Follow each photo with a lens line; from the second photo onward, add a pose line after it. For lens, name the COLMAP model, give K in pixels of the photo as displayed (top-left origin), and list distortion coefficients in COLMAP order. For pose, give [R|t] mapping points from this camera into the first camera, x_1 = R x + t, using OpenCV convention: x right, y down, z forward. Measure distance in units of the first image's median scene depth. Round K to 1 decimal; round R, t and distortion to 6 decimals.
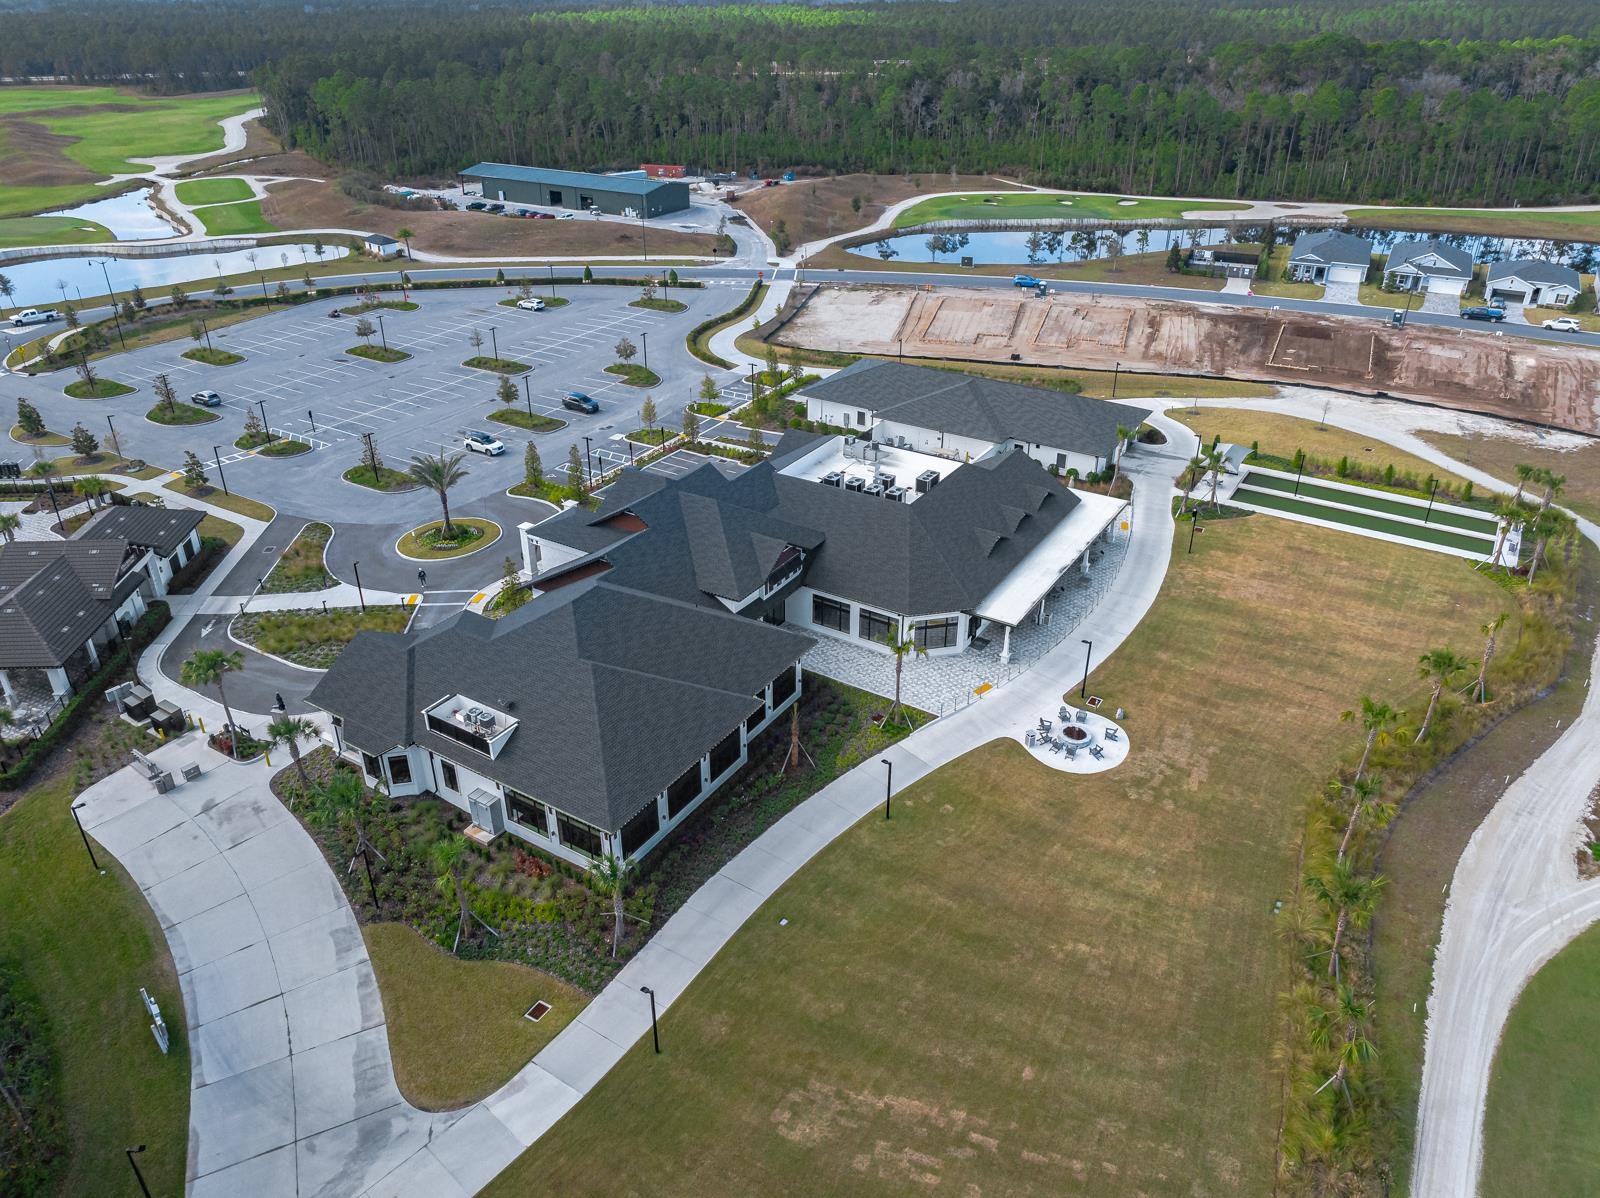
lens RADIAL K [[1129.9, 0, 794.6], [0, 1129.9, 591.7], [0, 0, 1]] dist [-0.023990, 0.011604]
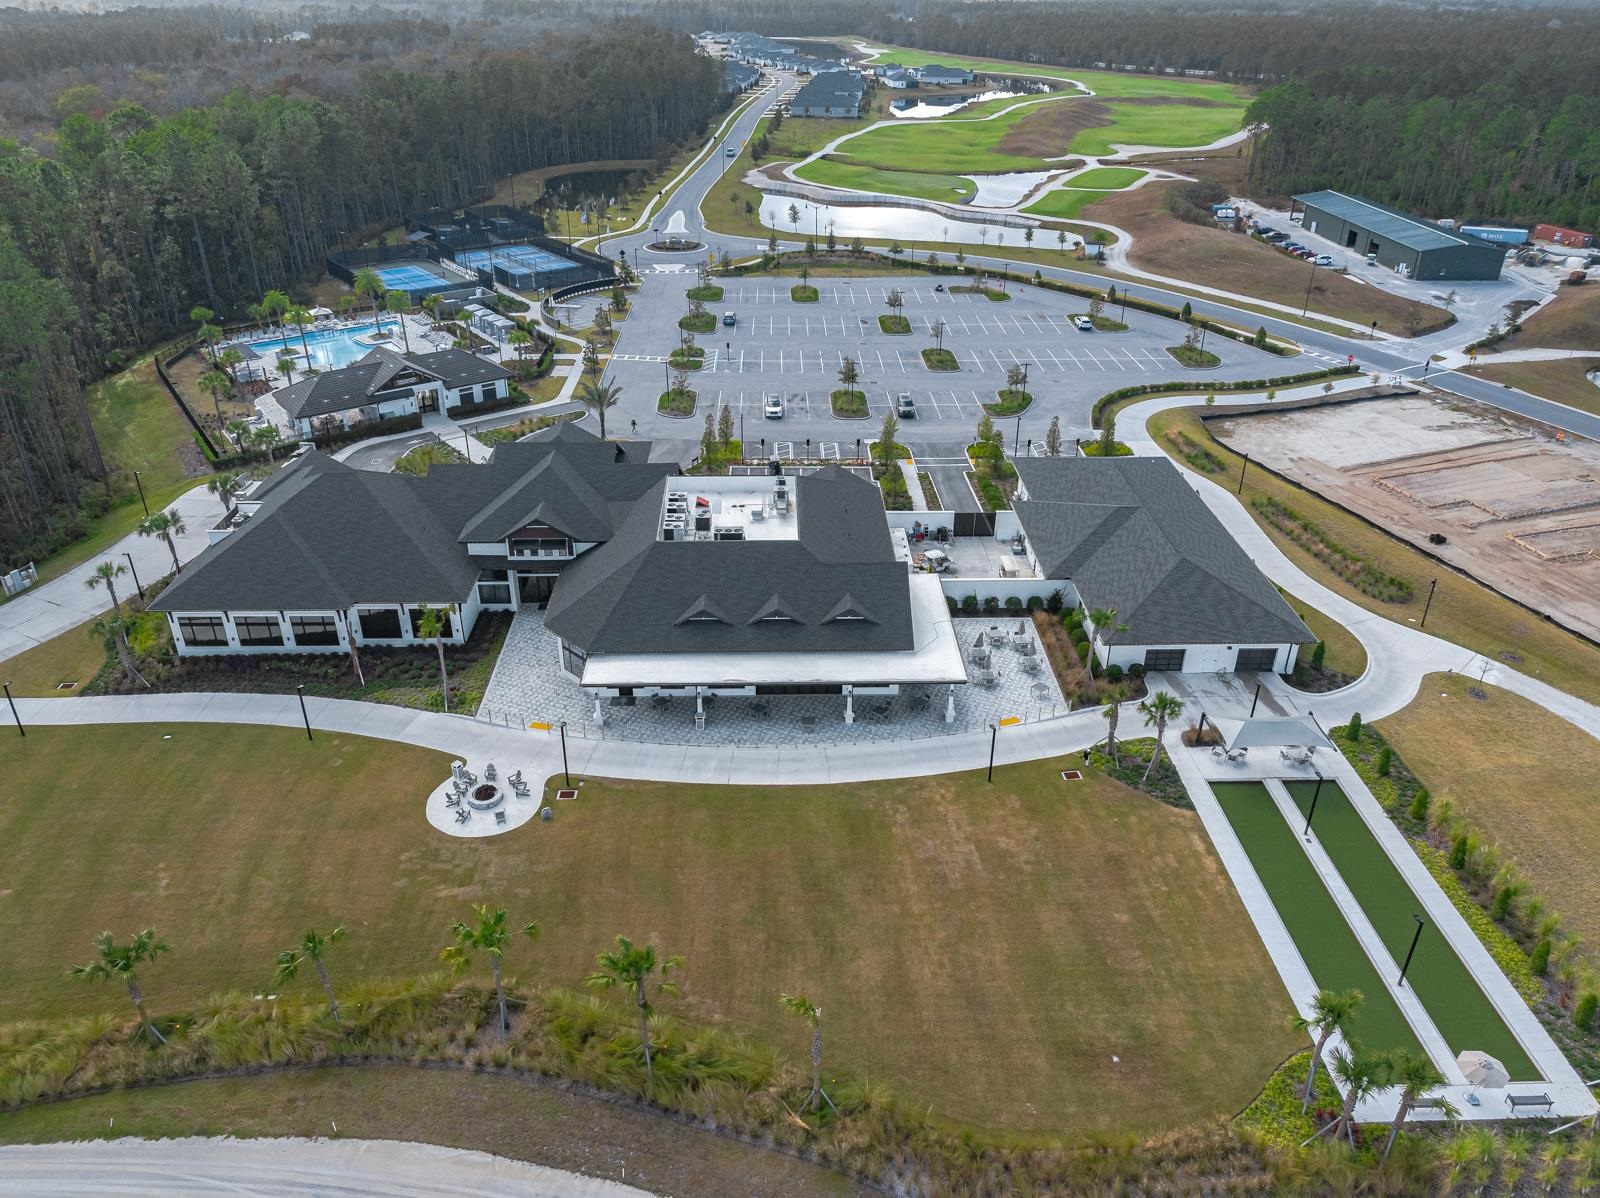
lens RADIAL K [[1119.8, 0, 800.0], [0, 1119.8, 599.0], [0, 0, 1]] dist [-0.016216, 0.003692]
pose [[0.555380, 0.407749, -0.724771, 0.599941], [-0.406402, 0.893458, 0.191232, -0.179813], [0.725528, 0.188342, 0.661919, 0.328240]]
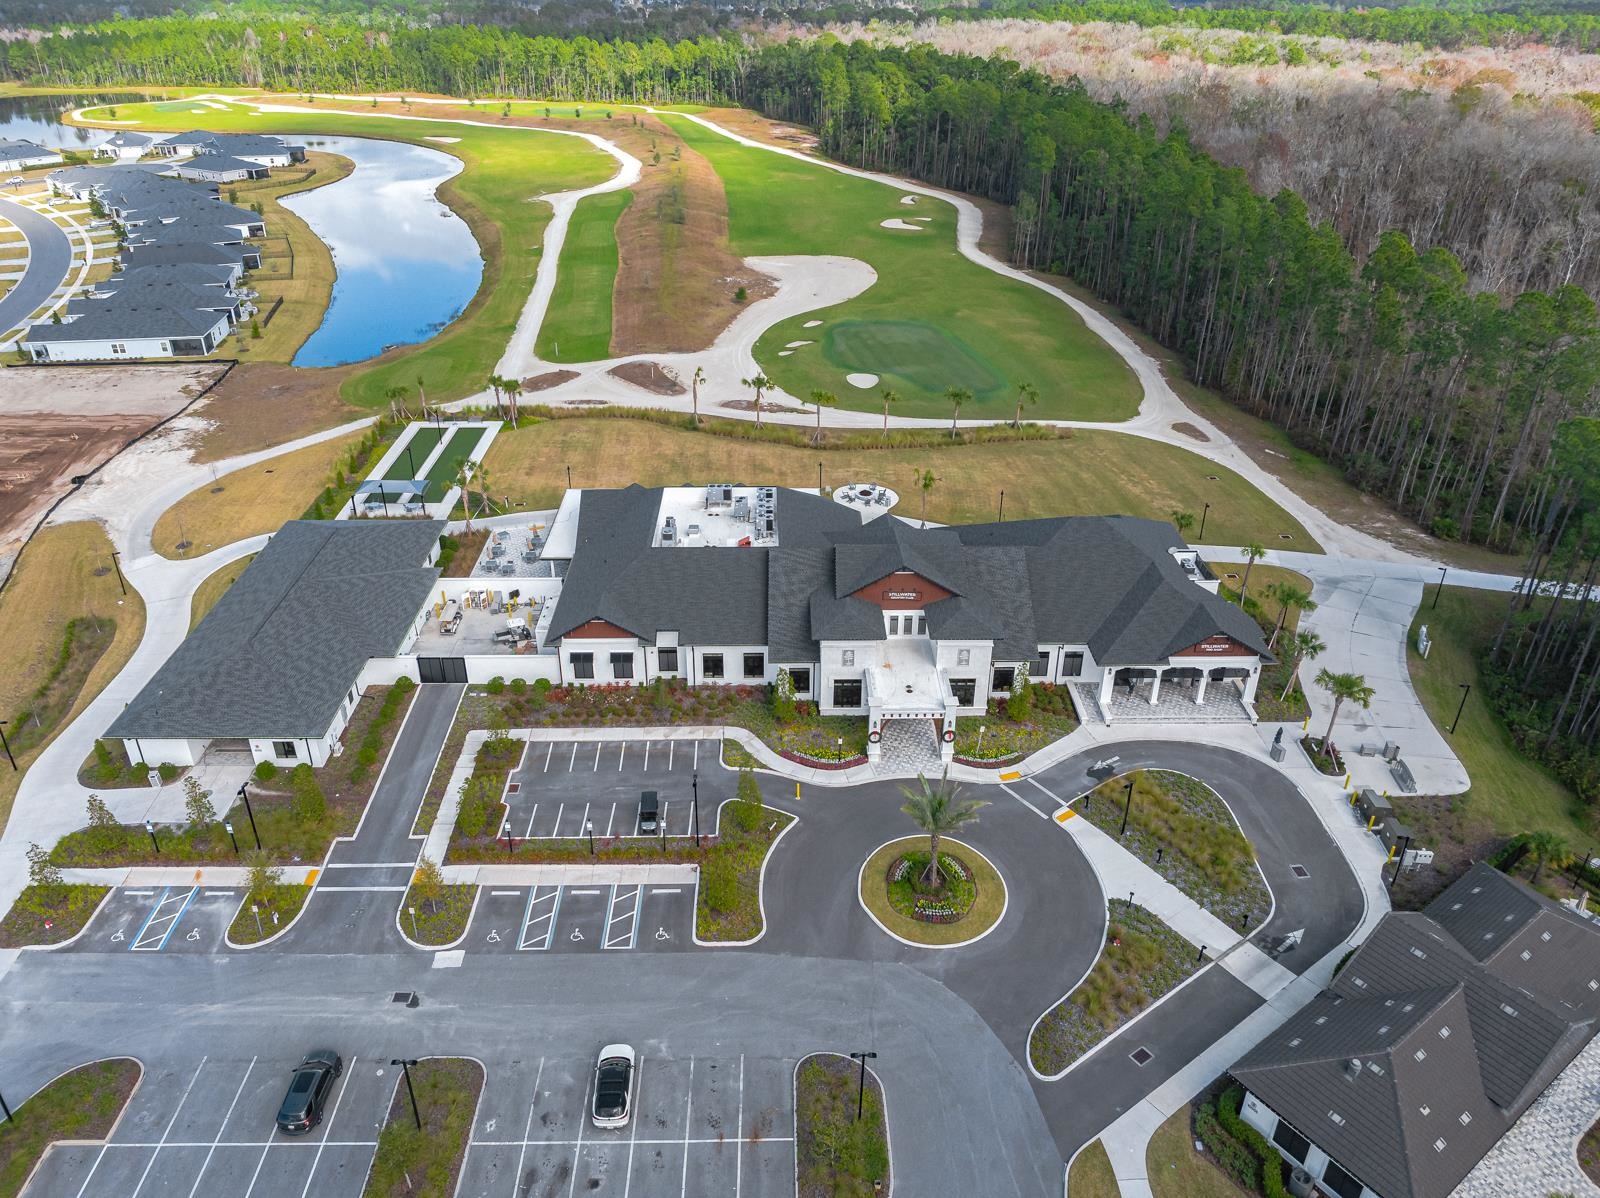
lens RADIAL K [[1129.9, 0, 794.6], [0, 1129.9, 591.7], [0, 0, 1]] dist [-0.023990, 0.011604]
pose [[-0.540352, -0.409958, 0.734816, -0.572005], [0.405311, 0.638485, 0.654263, -0.535770], [-0.737389, 0.651361, -0.178846, 0.877593]]
